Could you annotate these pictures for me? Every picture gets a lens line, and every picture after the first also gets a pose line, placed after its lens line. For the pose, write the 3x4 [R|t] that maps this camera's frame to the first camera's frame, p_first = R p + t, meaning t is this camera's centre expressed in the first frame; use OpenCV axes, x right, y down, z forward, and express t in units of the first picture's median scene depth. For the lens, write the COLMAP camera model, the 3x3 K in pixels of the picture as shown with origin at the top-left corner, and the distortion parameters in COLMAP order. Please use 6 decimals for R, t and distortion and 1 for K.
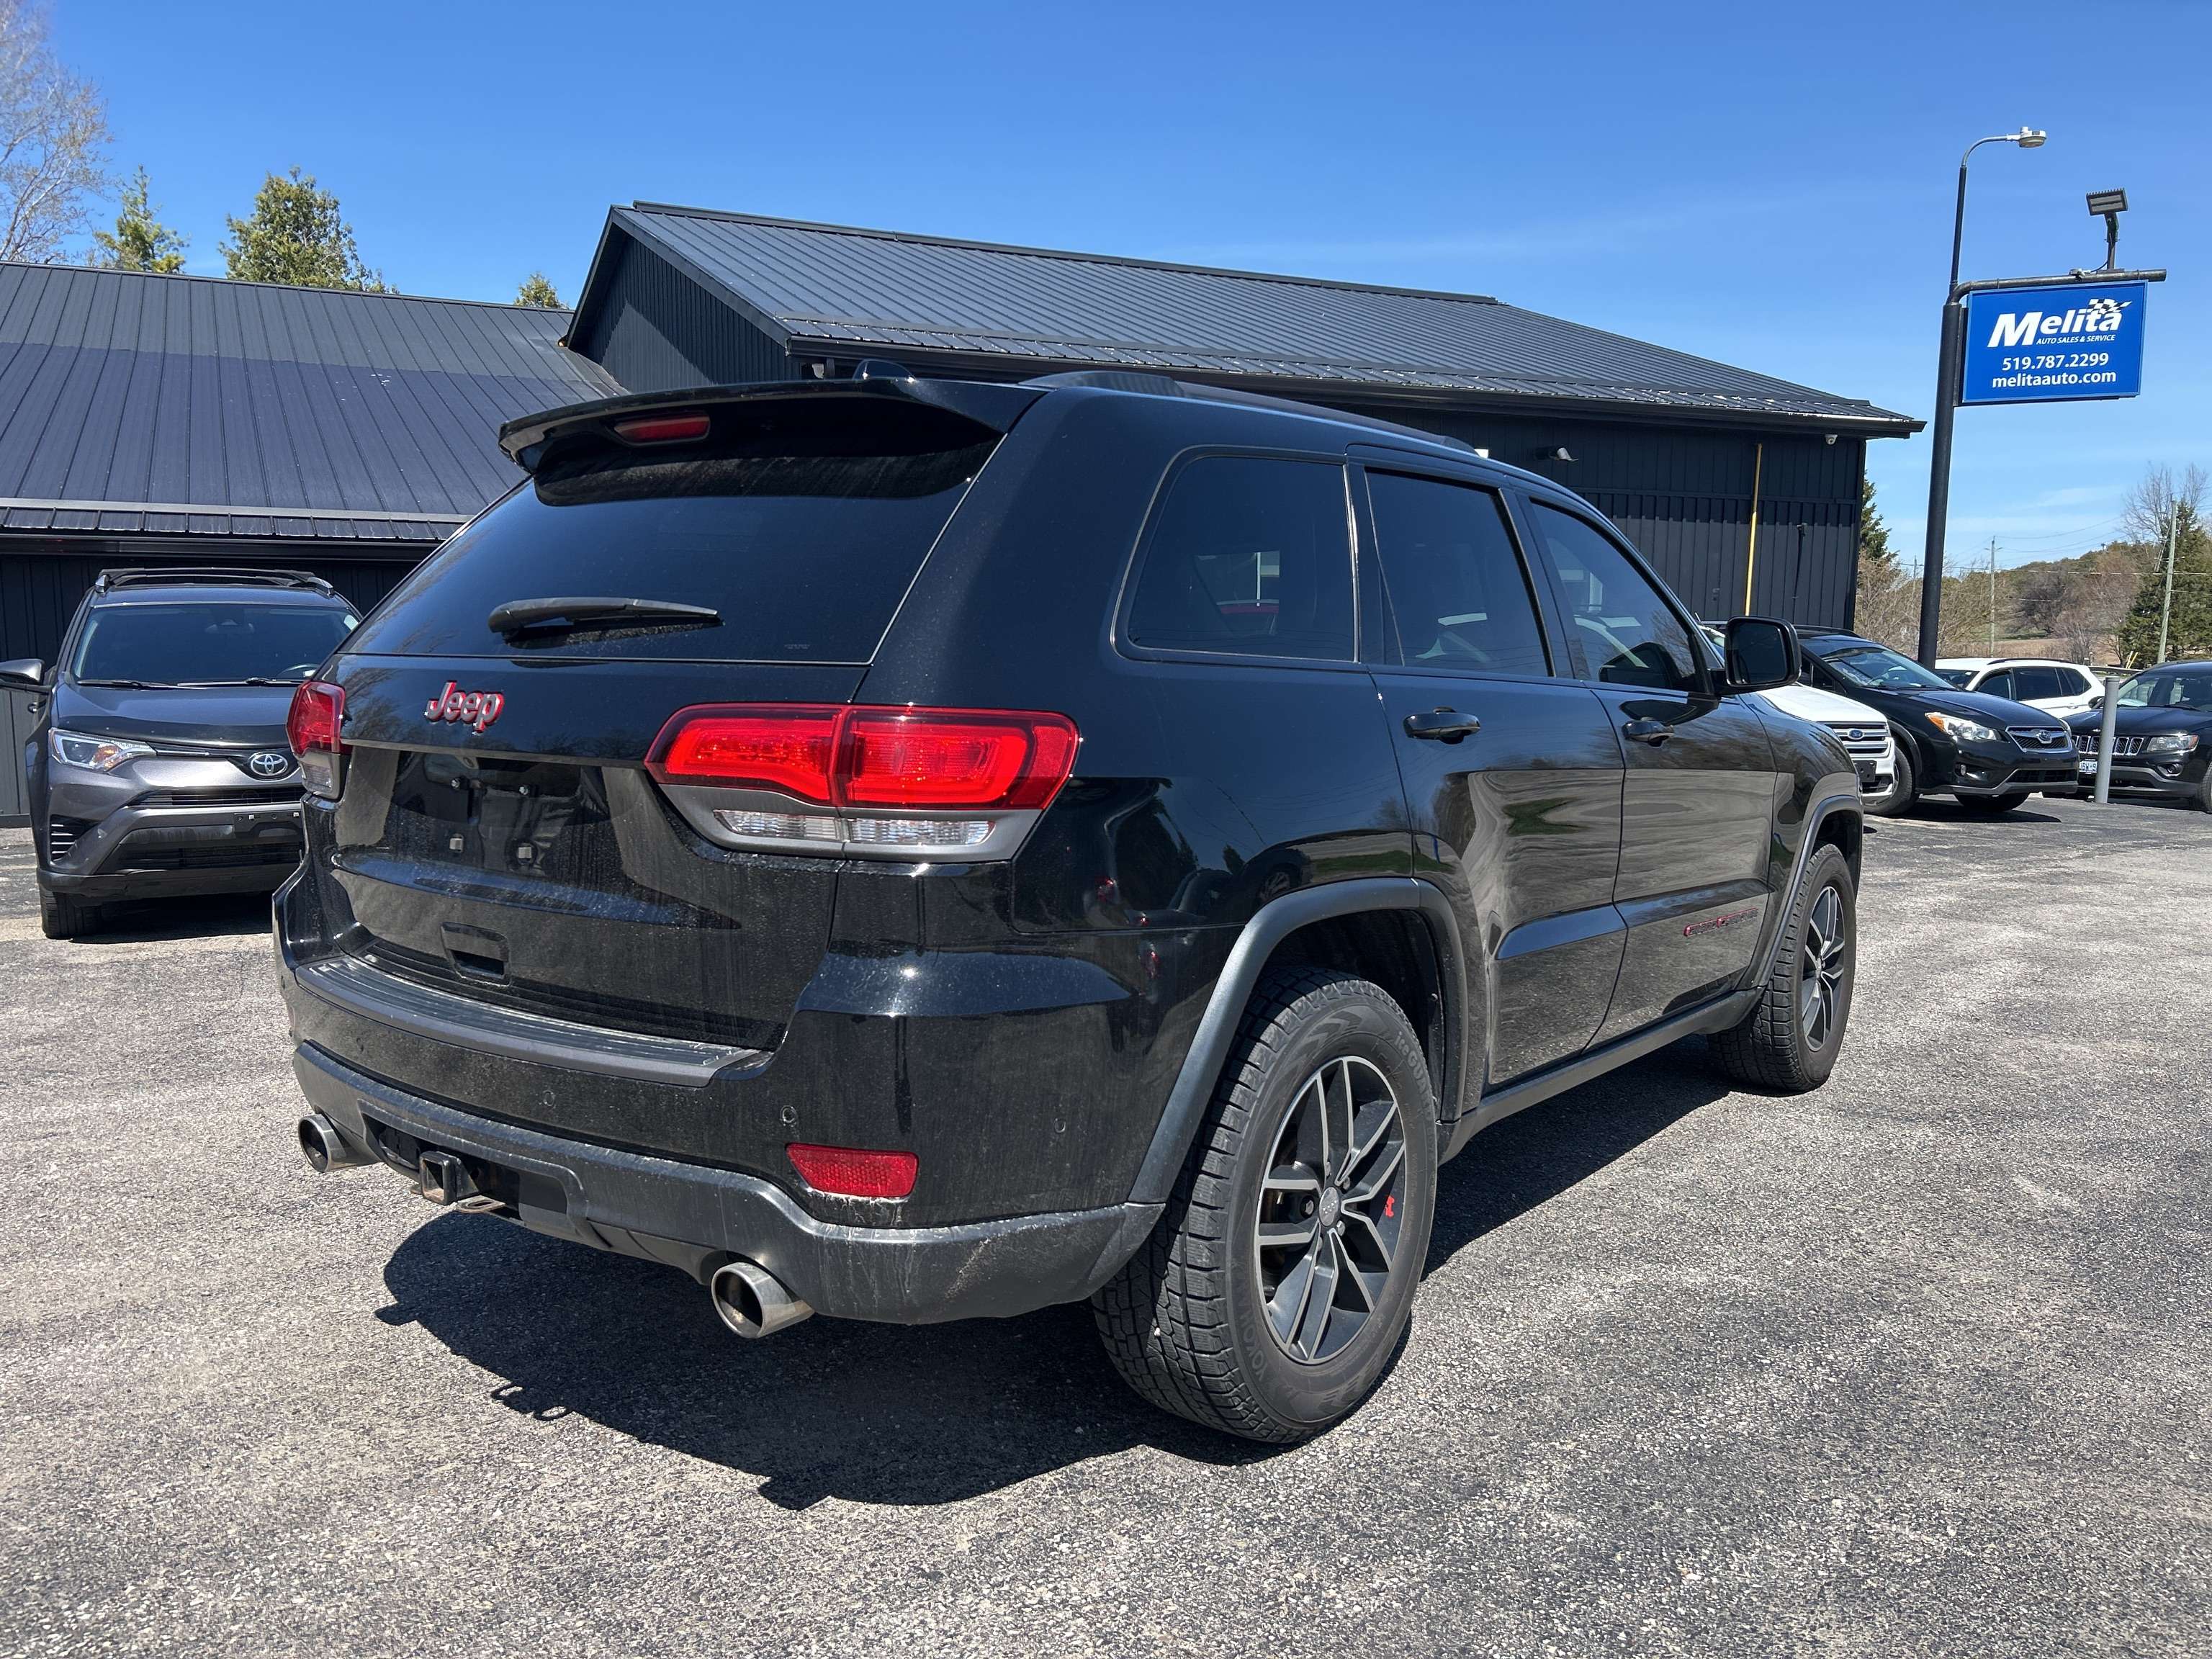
lens RADIAL K [[1719.6, 0, 1106.0], [0, 1719.6, 829.5], [0, 0, 1]] dist [0.075381, -0.093784]
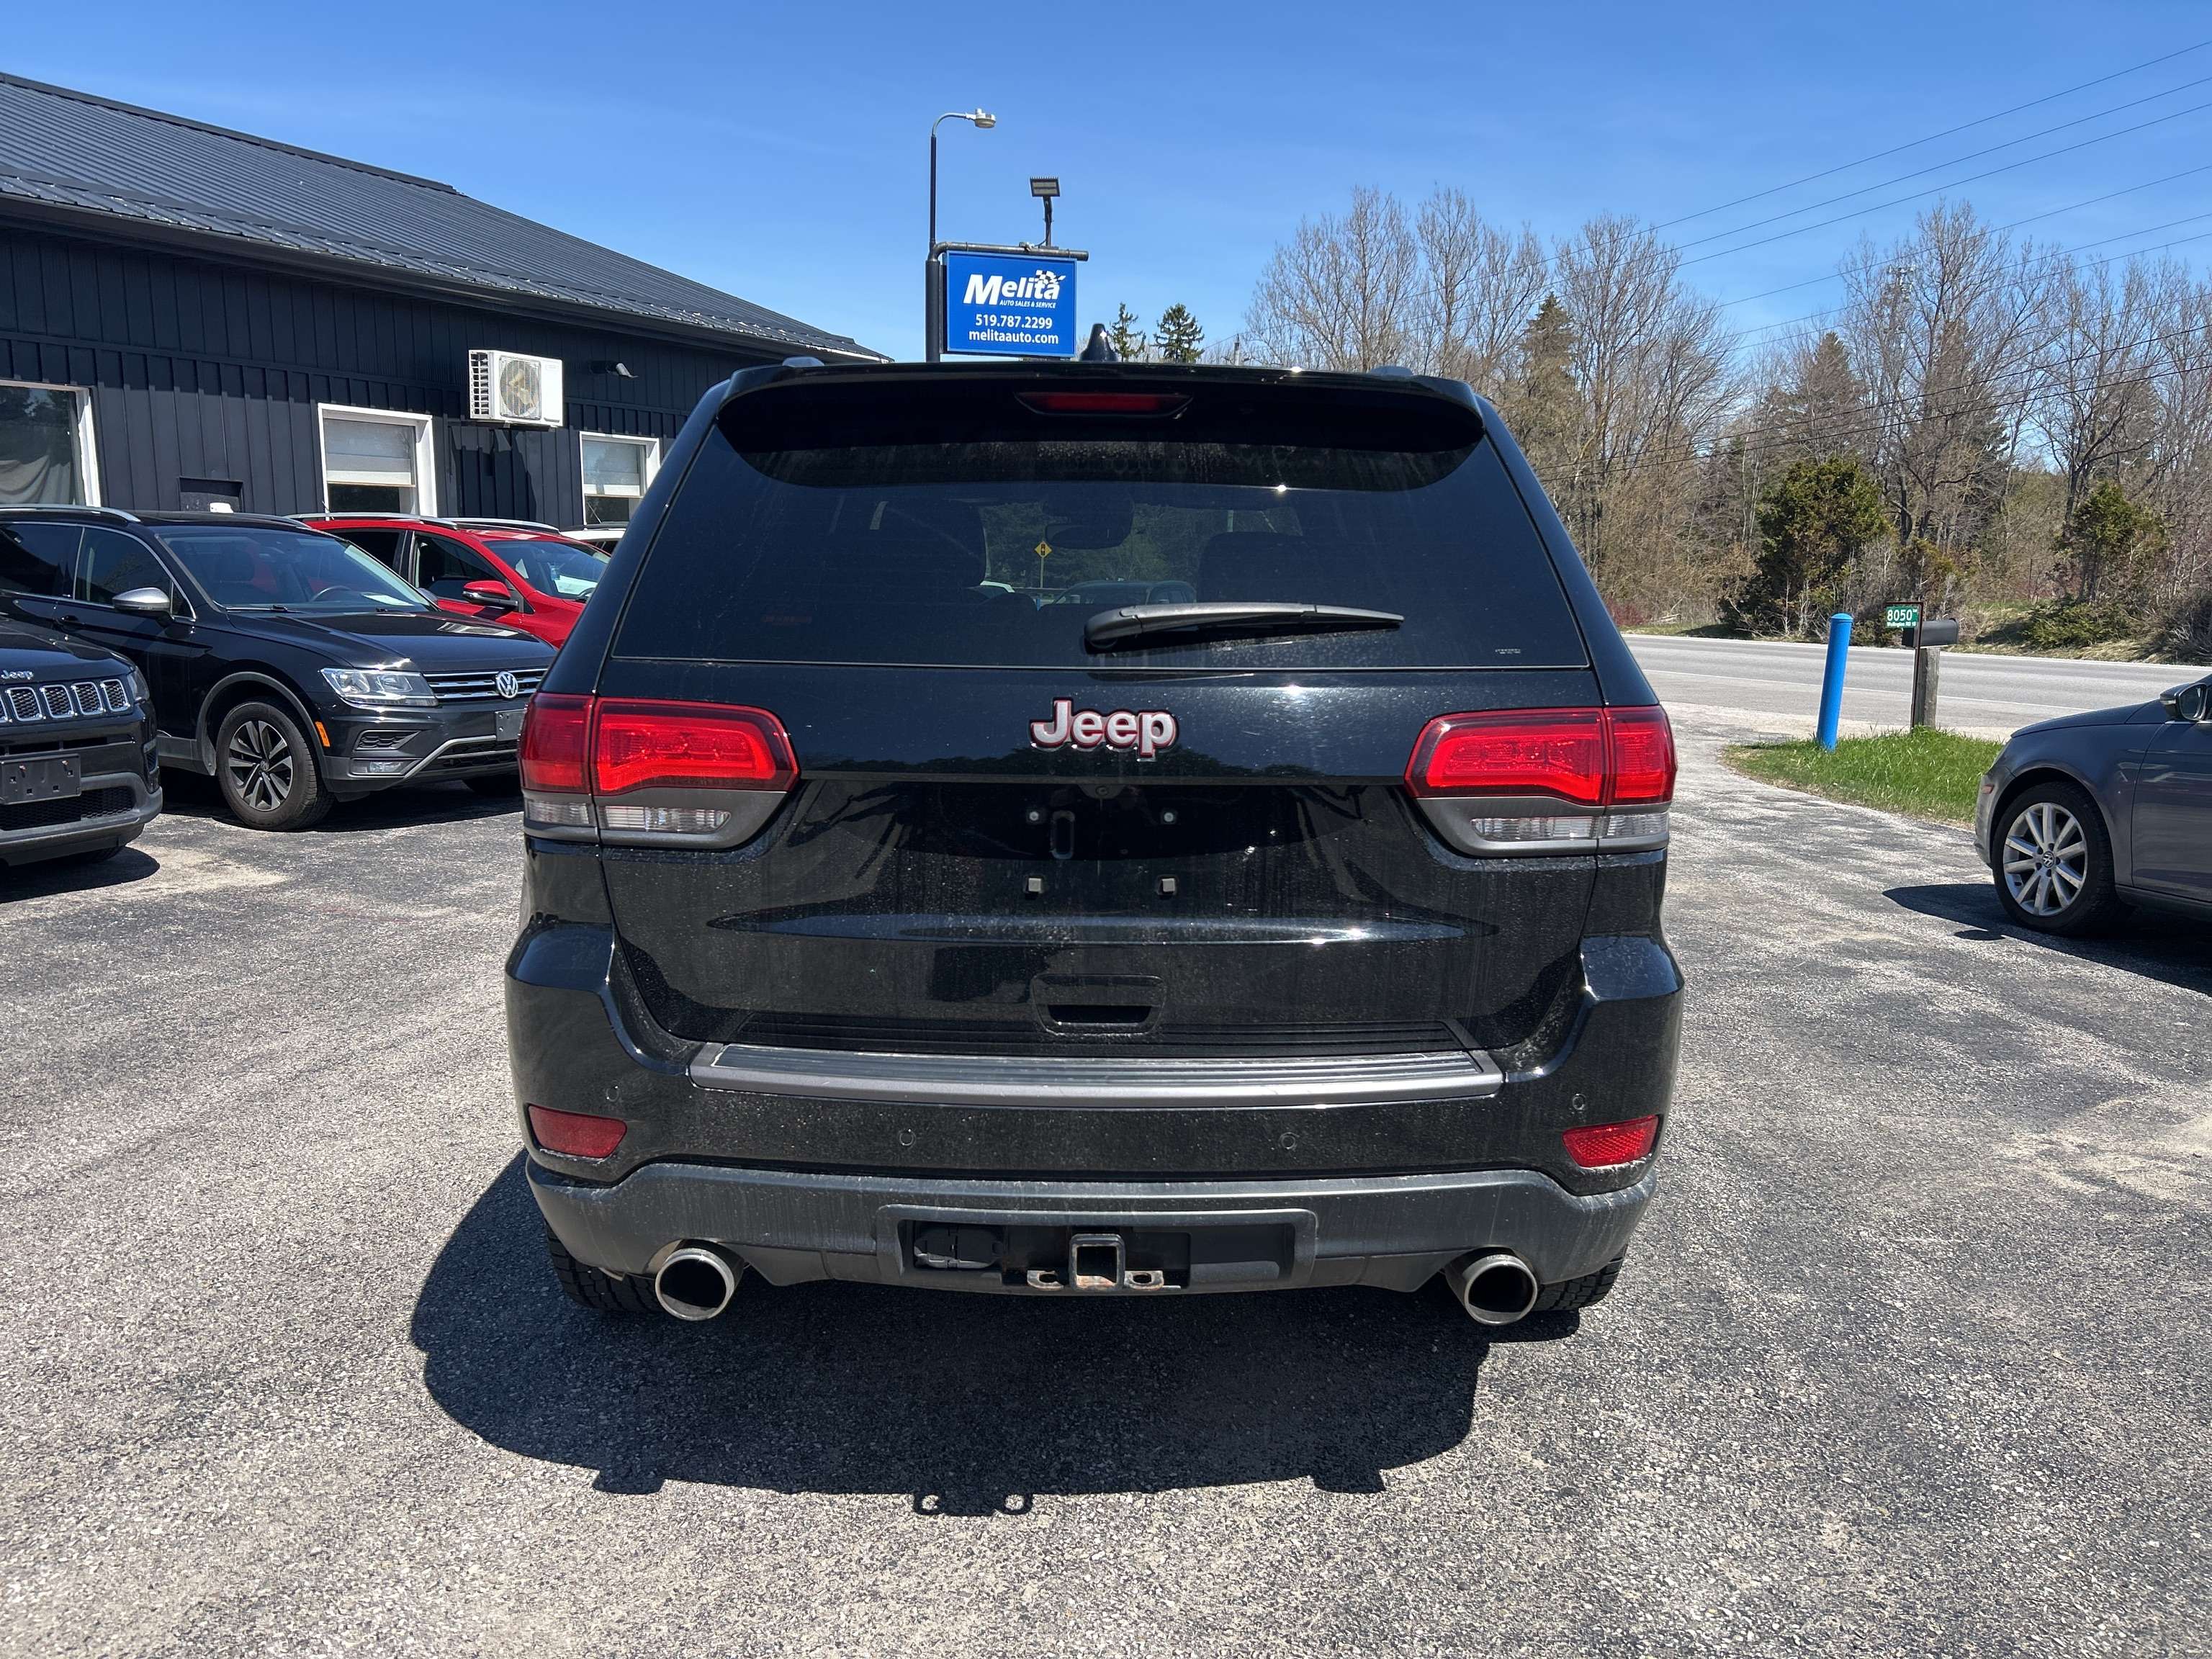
lens RADIAL K [[1724.8, 0, 1089.9], [0, 1724.8, 839.0], [0, 0, 1]] dist [0.042793, -0.036289]
pose [[0.766986, -0.103912, 0.633194, -0.188209], [0.065017, 0.994307, 0.084418, -0.018130], [-0.638361, -0.023579, 0.769376, 0.067752]]
